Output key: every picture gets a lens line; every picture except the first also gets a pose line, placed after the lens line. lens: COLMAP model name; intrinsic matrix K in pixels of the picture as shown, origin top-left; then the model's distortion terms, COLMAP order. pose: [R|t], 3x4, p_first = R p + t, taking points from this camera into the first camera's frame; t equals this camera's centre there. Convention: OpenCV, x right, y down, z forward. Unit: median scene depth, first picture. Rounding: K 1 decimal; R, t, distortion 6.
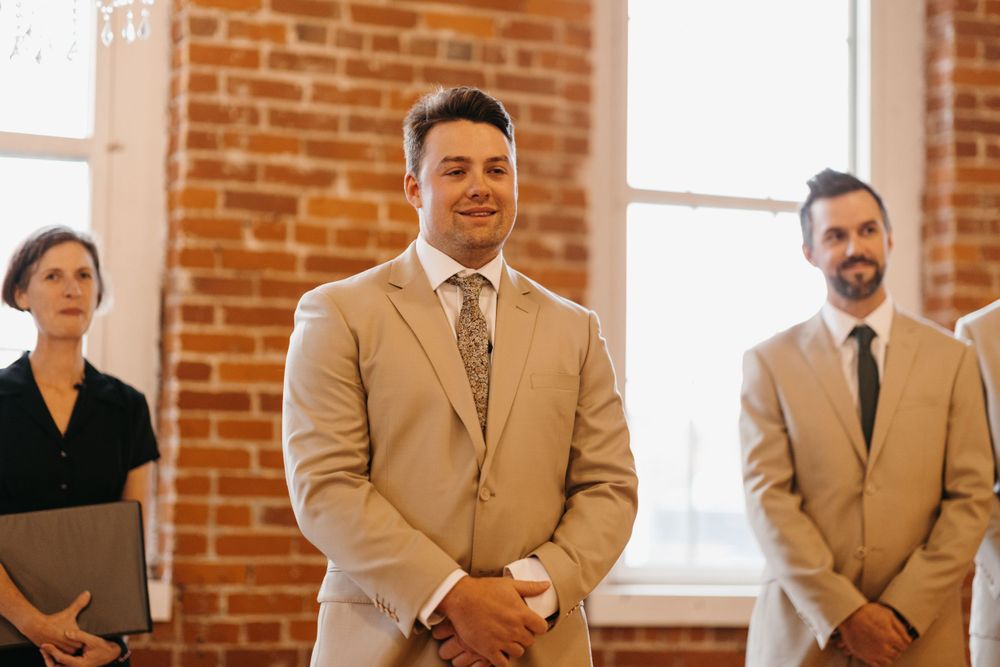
lens RADIAL K [[2400.4, 0, 493.0], [0, 2400.4, 341.9], [0, 0, 1]] dist [0.123397, 0.000000]
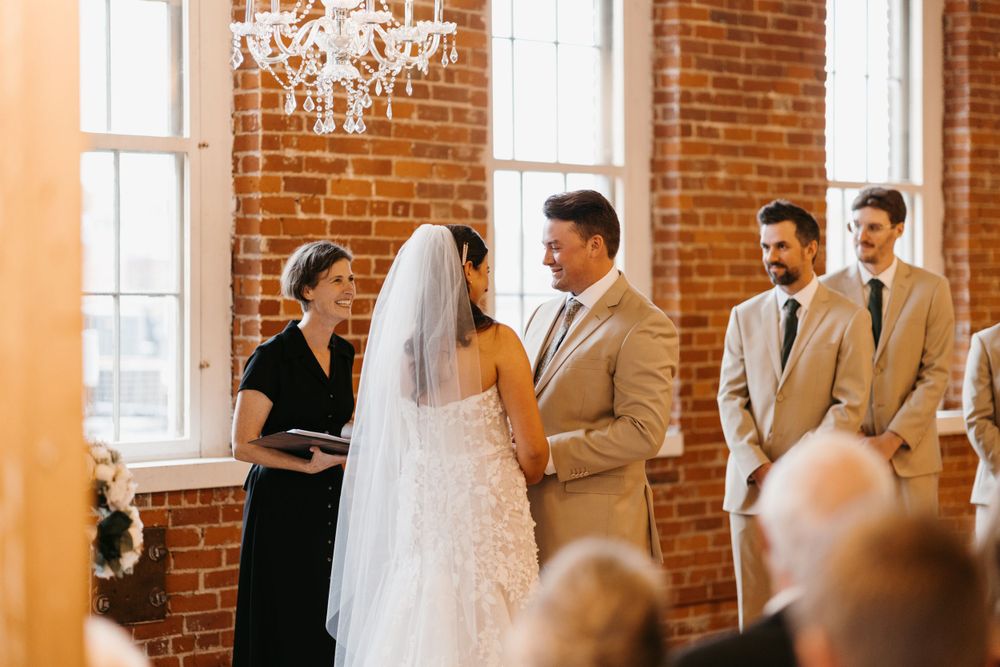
lens RADIAL K [[2400.4, 0, 497.9], [0, 2400.4, 330.1], [0, 0, 1]] dist [0.123397, 0.000000]
pose [[0.921134, -0.030417, 0.388055, -0.535558], [-0.002298, 0.996500, 0.083562, -0.090512], [-0.389238, -0.077863, 0.917840, -0.336028]]
